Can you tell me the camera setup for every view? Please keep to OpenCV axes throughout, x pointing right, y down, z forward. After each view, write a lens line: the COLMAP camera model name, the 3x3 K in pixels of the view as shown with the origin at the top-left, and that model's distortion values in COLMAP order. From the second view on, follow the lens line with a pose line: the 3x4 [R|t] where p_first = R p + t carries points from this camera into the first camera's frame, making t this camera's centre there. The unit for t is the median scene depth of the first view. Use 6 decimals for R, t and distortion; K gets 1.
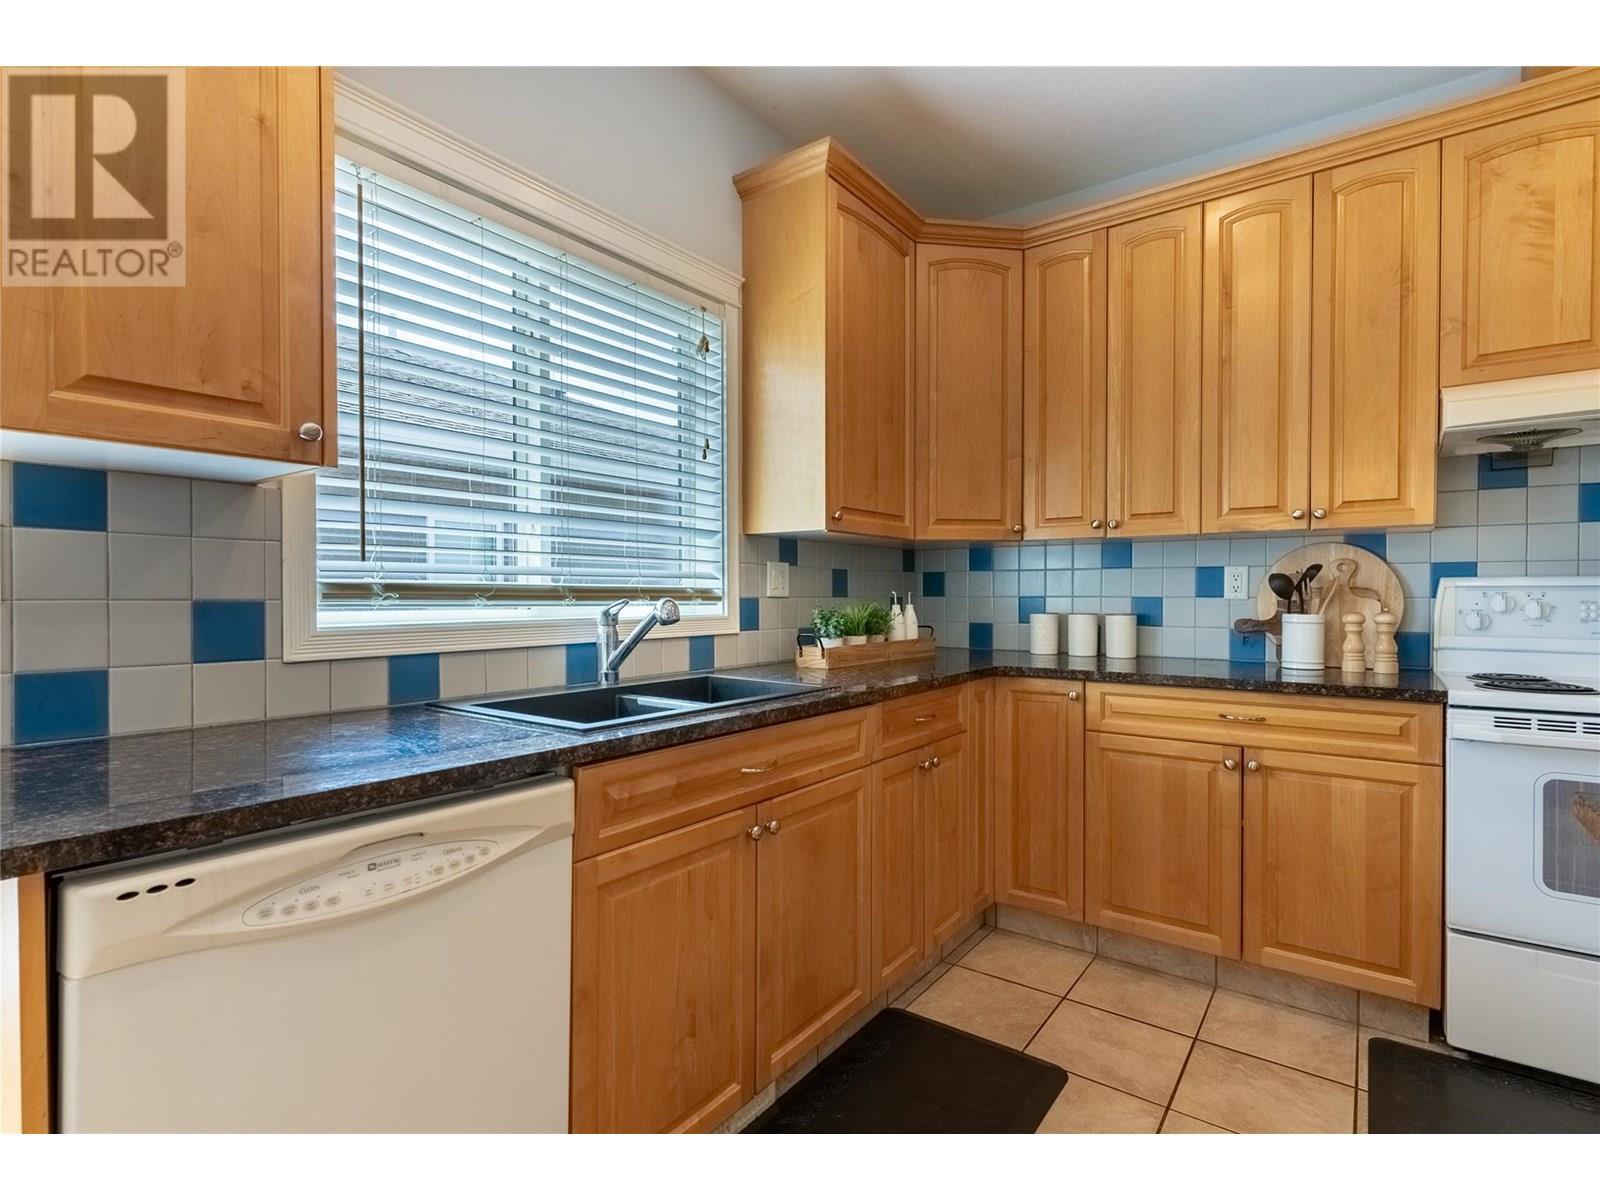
lens RADIAL K [[775.5, 0, 794.2], [0, 775.5, 602.6], [0, 0, 1]] dist [0.000627, -0.001897]
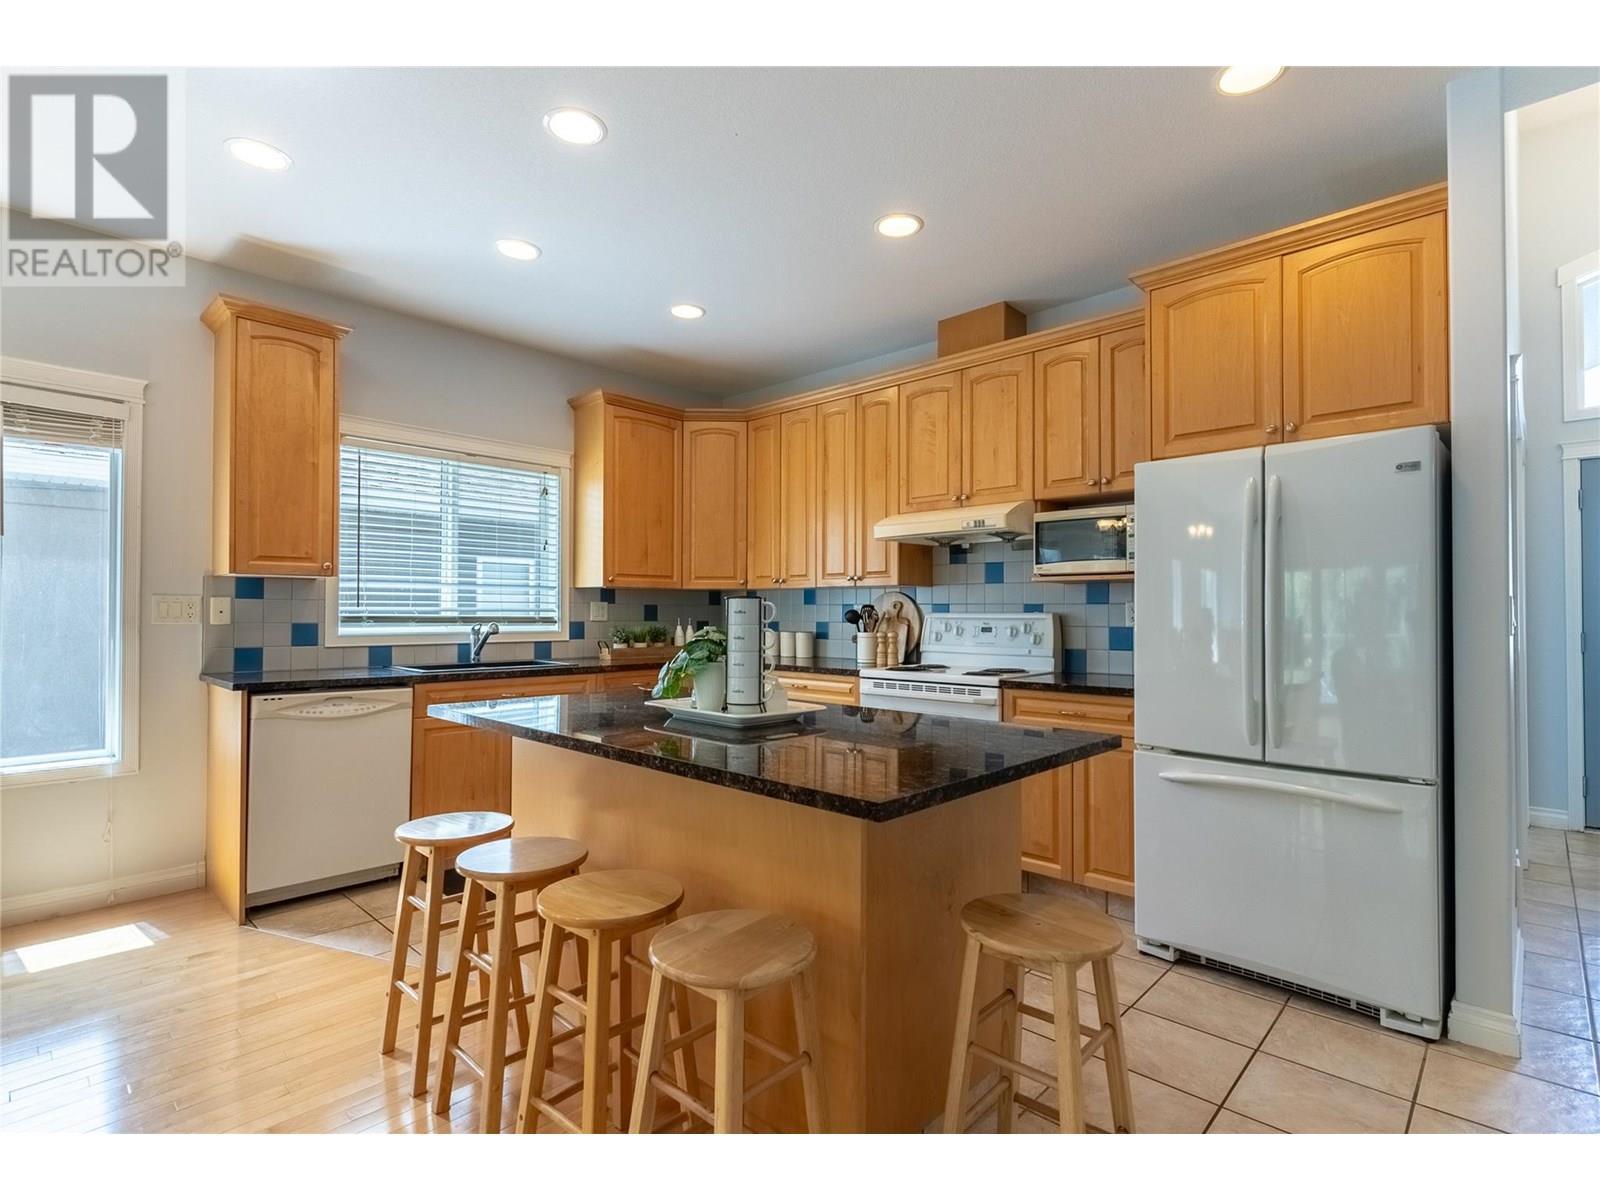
lens RADIAL K [[775.5, 0, 797.6], [0, 775.5, 603.0], [0, 0, 1]] dist [0.000627, -0.001897]
pose [[0.992441, 0.002130, -0.122706, 0.749283], [-0.005035, 0.999714, -0.023370, -0.010755], [0.122621, 0.023811, 0.992168, -0.842424]]
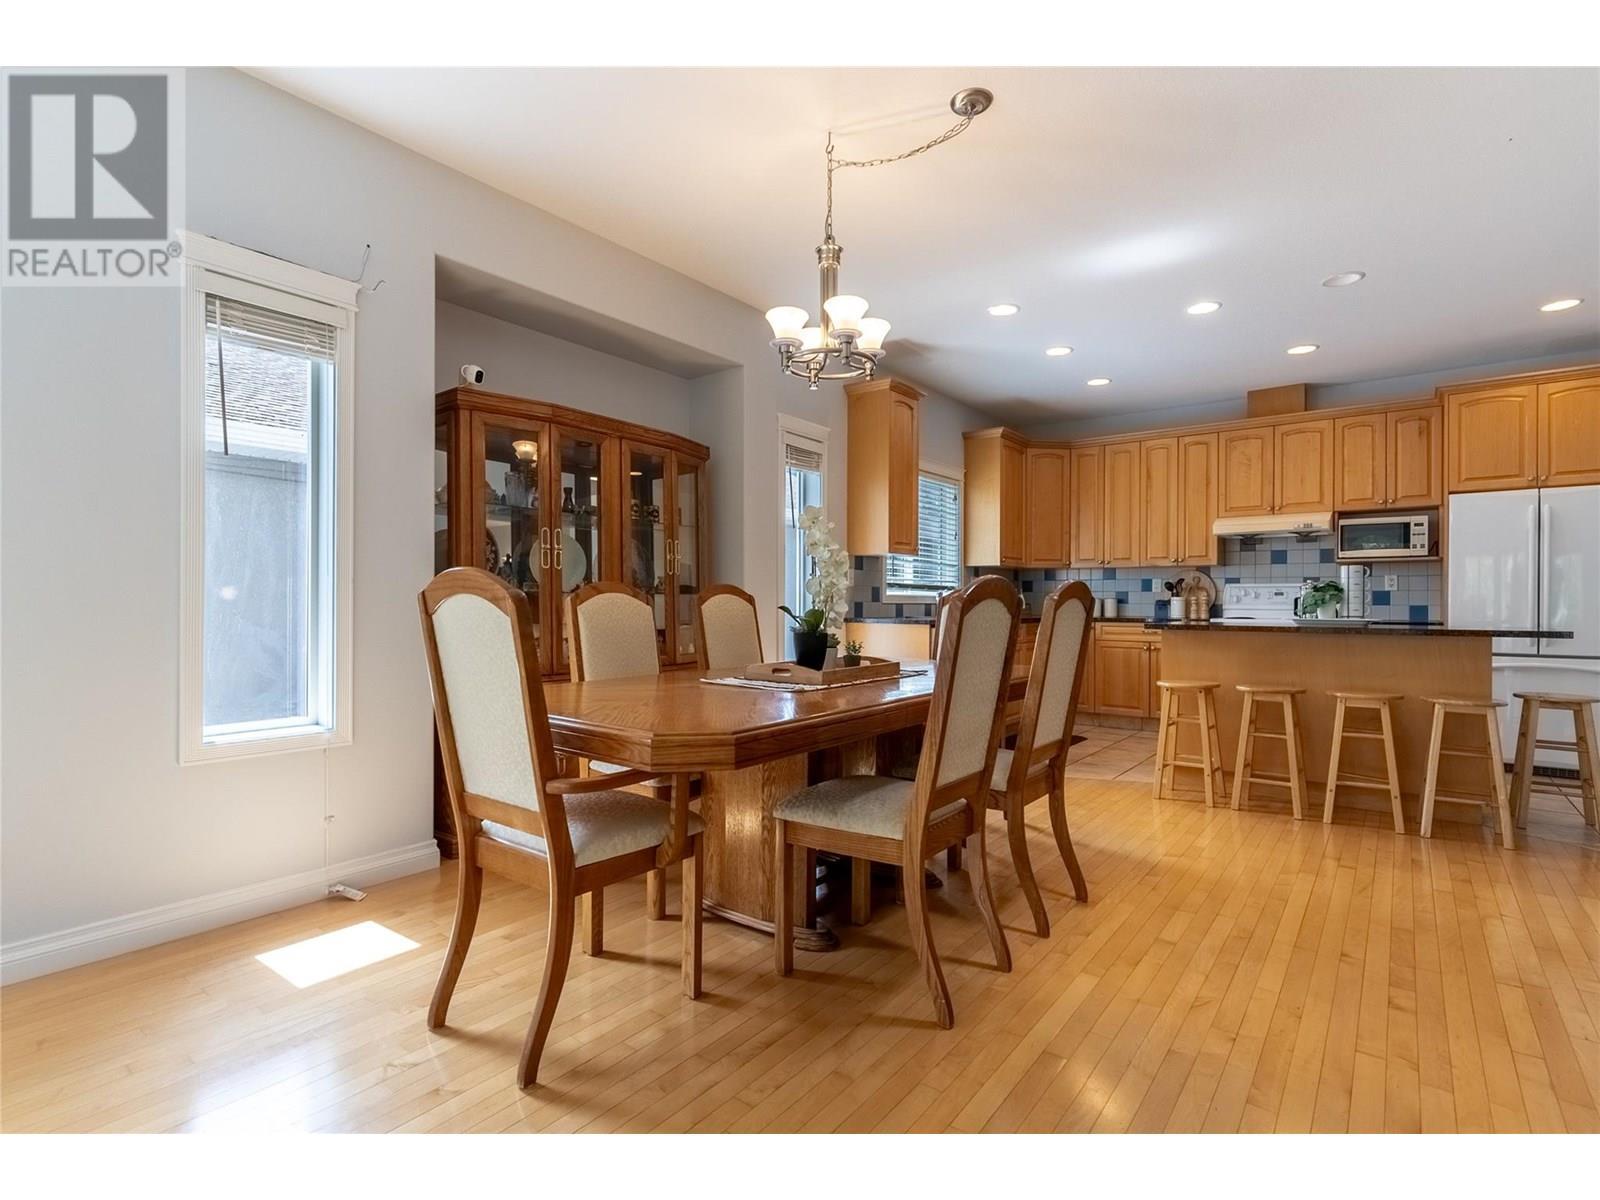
lens RADIAL K [[775.5, 0, 789.4], [0, 775.5, 602.5], [0, 0, 1]] dist [0.000627, -0.001897]
pose [[0.999509, 0.004444, -0.031013, -0.619244], [-0.004774, 0.999933, -0.010573, 0.071044], [0.030963, 0.010716, 0.999463, -1.775364]]
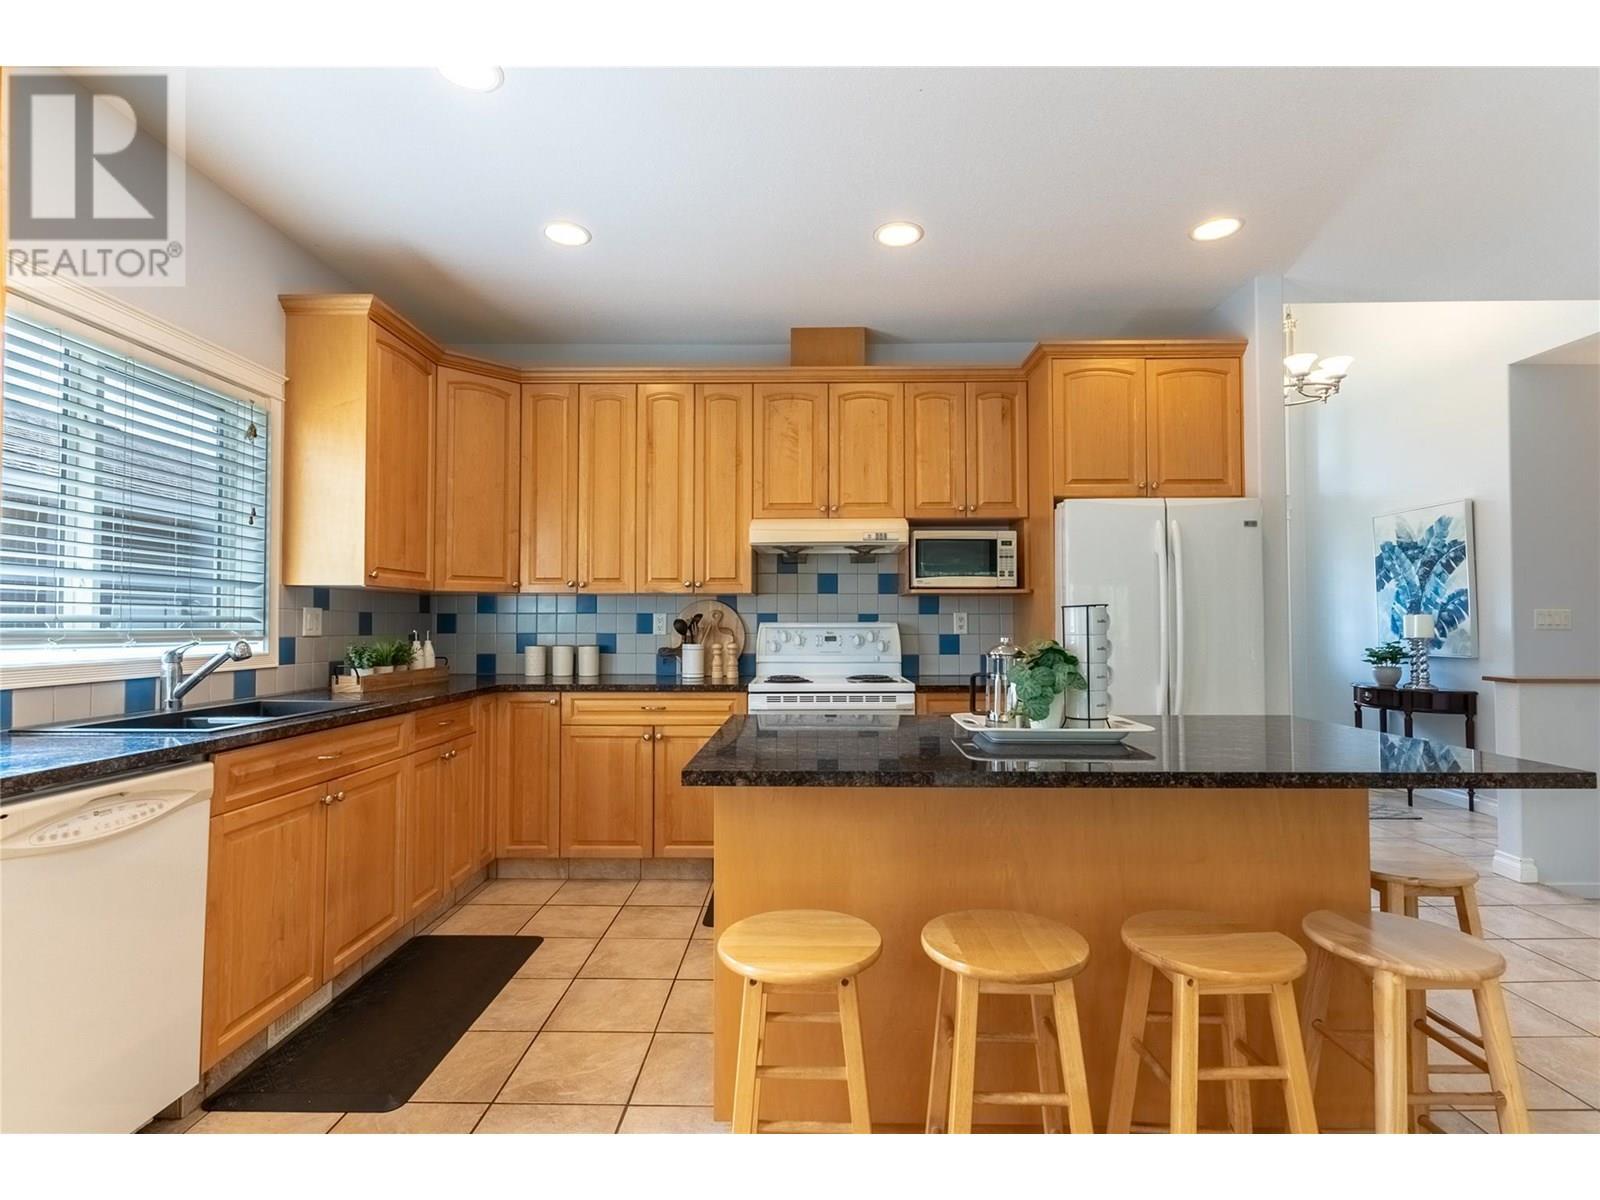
lens RADIAL K [[775.5, 0, 798.1], [0, 775.5, 603.1], [0, 0, 1]] dist [0.000627, -0.001897]
pose [[0.812949, 0.015163, 0.582137, -0.124196], [0.006649, 0.999354, -0.035317, -0.012646], [-0.582297, 0.032581, 0.812323, -0.484870]]
